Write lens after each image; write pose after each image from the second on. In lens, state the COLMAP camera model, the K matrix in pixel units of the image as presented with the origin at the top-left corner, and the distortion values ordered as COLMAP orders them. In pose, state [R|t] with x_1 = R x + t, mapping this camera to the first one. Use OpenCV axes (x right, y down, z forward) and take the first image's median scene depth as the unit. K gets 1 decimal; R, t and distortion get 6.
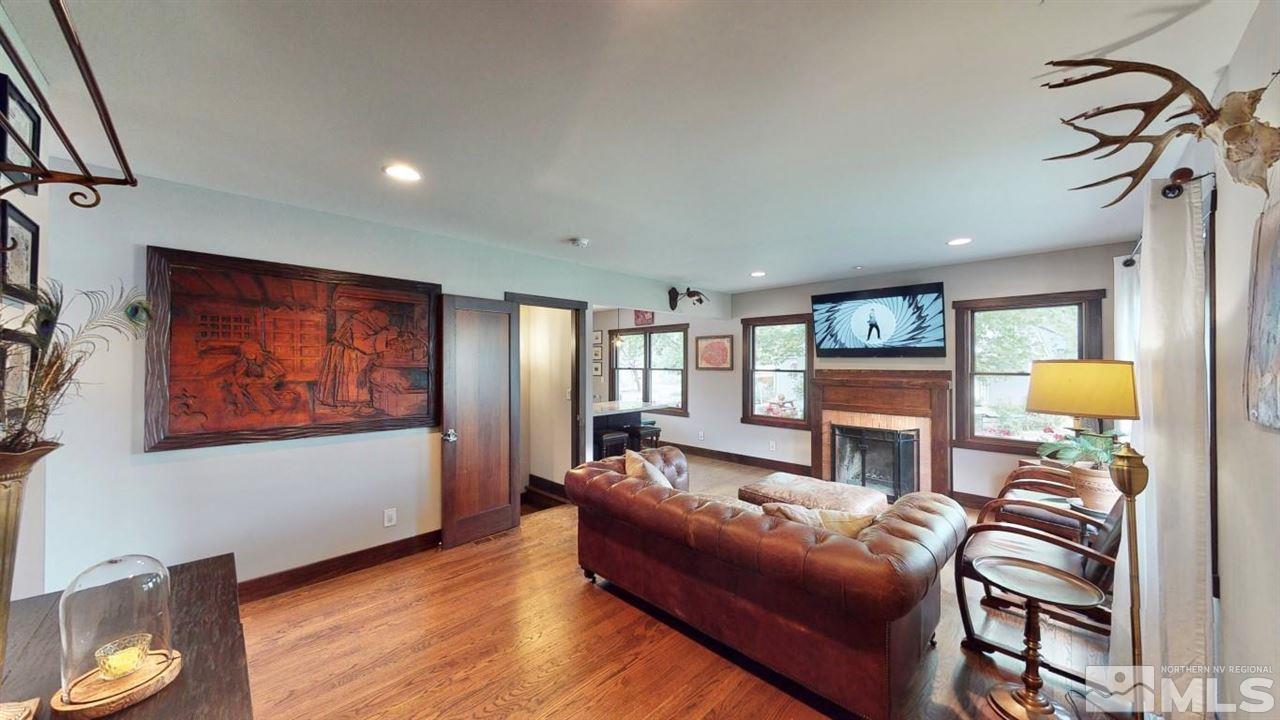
lens RADIAL K [[437.5, 0, 642.1], [0, 437.5, 362.7], [0, 0, 1]] dist [0.008113, 0.000124]
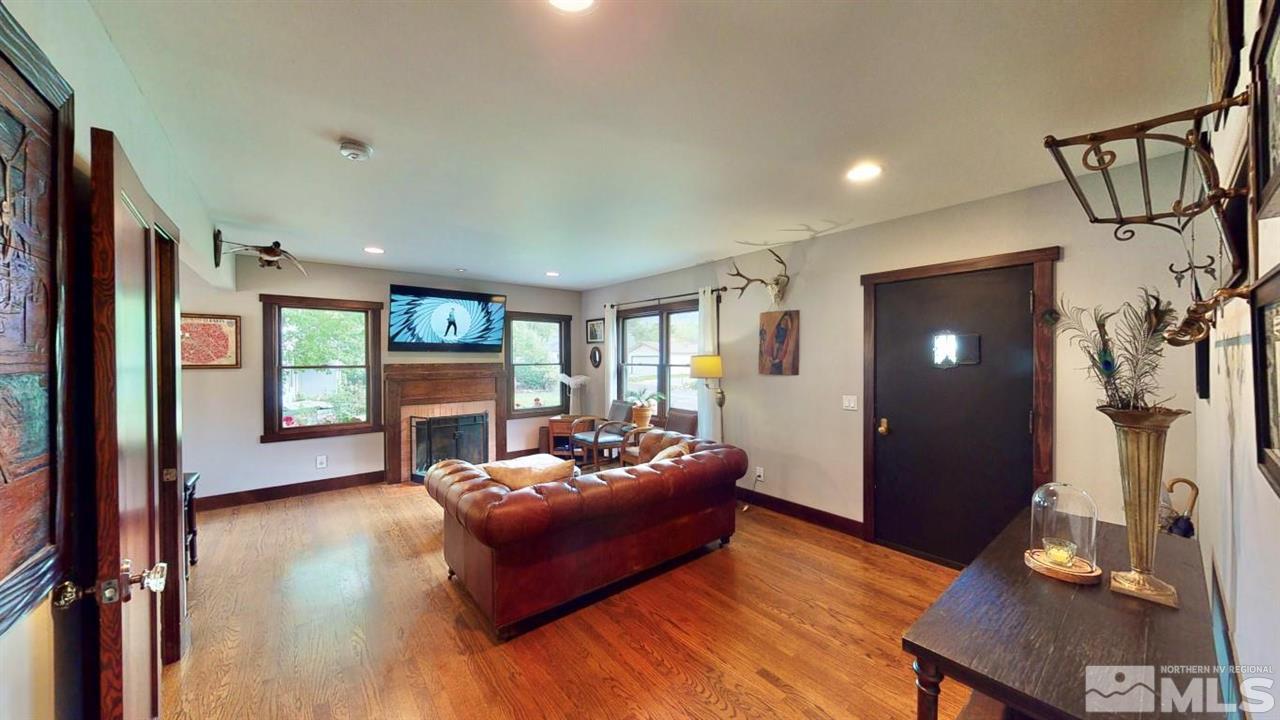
lens RADIAL K [[437.5, 0, 638.2], [0, 437.5, 356.8], [0, 0, 1]] dist [0.008113, 0.000124]
pose [[0.093648, 0.000375, 0.995605, -0.506997], [0.001040, 0.999999, -0.000474, 0.001015], [-0.995605, 0.001080, 0.093647, 0.411269]]
